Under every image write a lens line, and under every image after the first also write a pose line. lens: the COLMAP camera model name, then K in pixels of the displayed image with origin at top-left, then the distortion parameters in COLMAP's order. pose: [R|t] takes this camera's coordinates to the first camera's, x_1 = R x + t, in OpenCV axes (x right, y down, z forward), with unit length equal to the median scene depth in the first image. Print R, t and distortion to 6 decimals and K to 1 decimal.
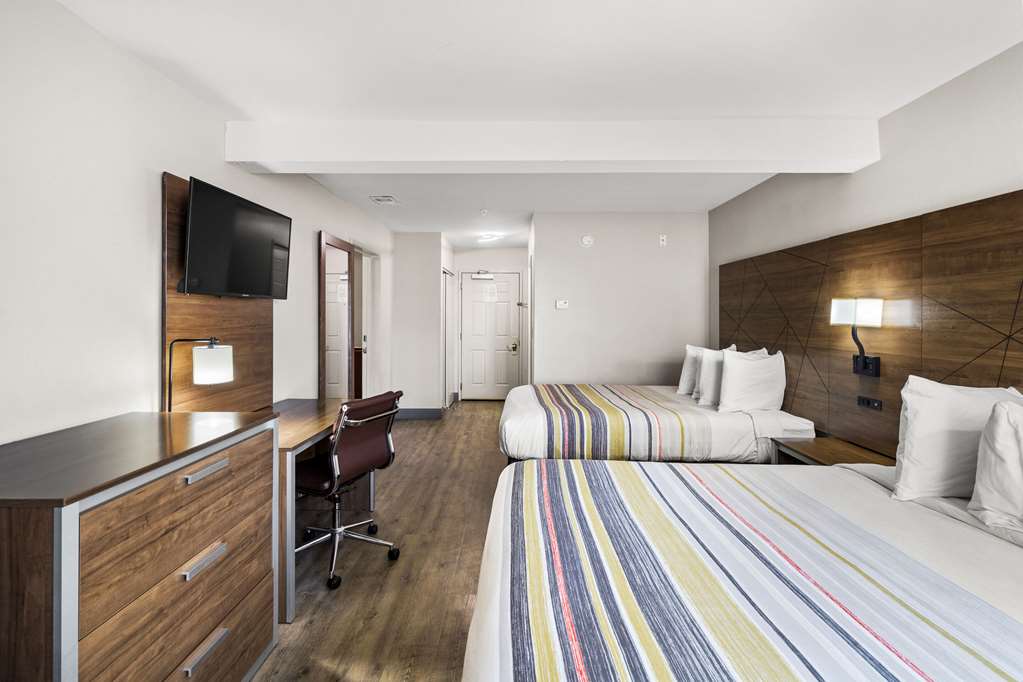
lens RADIAL K [[462.5, 0, 511.0], [0, 462.5, 332.5], [0, 0, 1]] dist [0.000998, 0.000072]
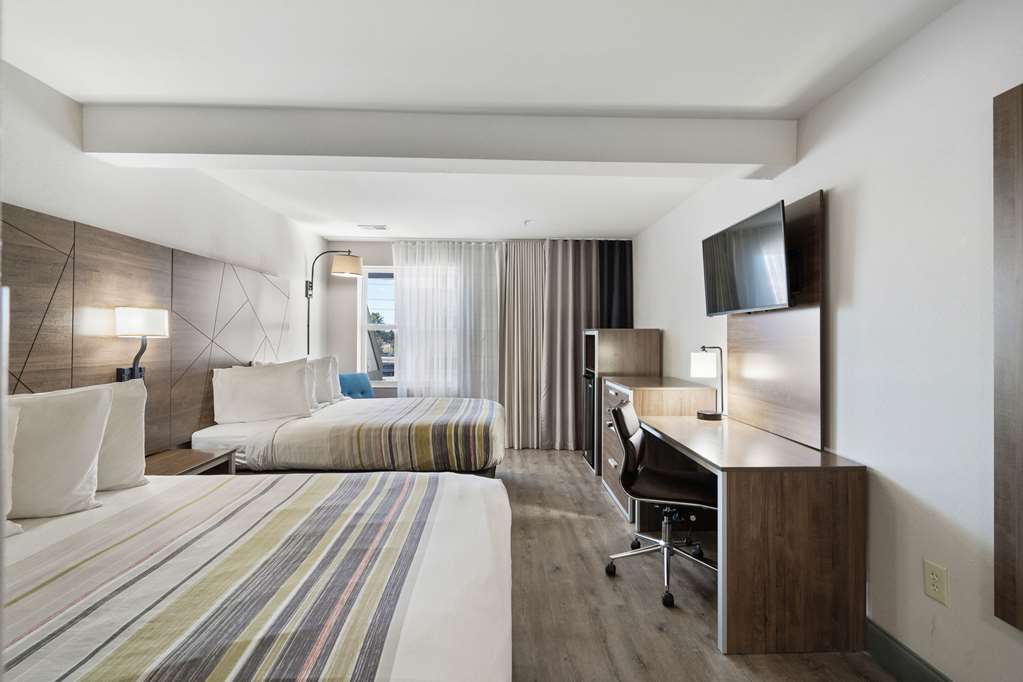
lens RADIAL K [[462.5, 0, 511.0], [0, 462.5, 332.4], [0, 0, 1]] dist [0.000998, 0.000072]
pose [[-0.999349, -0.005296, -0.035698, -0.002776], [-0.006199, 0.999662, 0.025245, -0.052730], [0.035552, 0.025450, -0.999044, 2.024154]]
